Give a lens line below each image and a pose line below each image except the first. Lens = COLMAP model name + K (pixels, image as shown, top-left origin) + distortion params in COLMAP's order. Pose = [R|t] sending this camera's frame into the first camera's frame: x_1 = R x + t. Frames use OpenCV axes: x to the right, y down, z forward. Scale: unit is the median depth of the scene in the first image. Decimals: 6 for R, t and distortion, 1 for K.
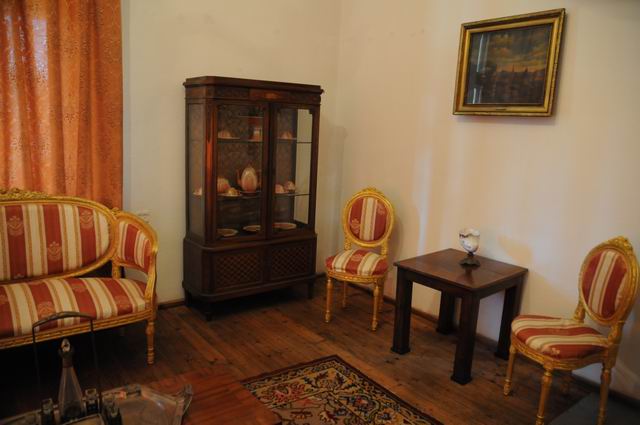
lens RADIAL K [[490.7, 0, 319.8], [0, 490.7, 224.8], [0, 0, 1]] dist [-0.178913, 0.166218]
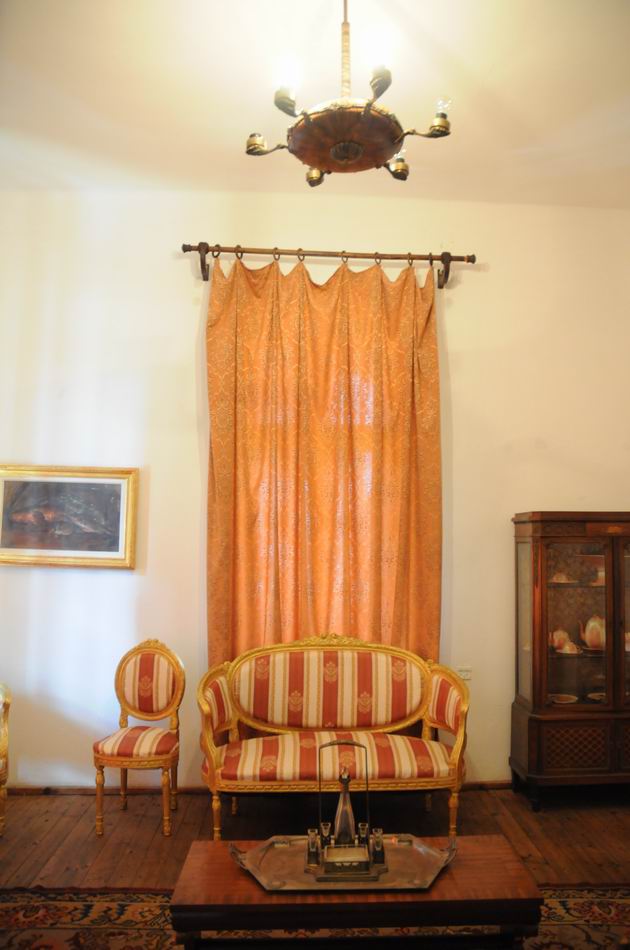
lens RADIAL K [[728.4, 0, 315.0], [0, 728.4, 475.0], [0, 0, 1]] dist [-0.178913, 0.166218]
pose [[0.804344, -0.094329, -0.586628, 0.230910], [-0.090869, 0.956173, -0.278345, 0.028173], [0.587174, 0.277191, 0.760521, -0.262316]]
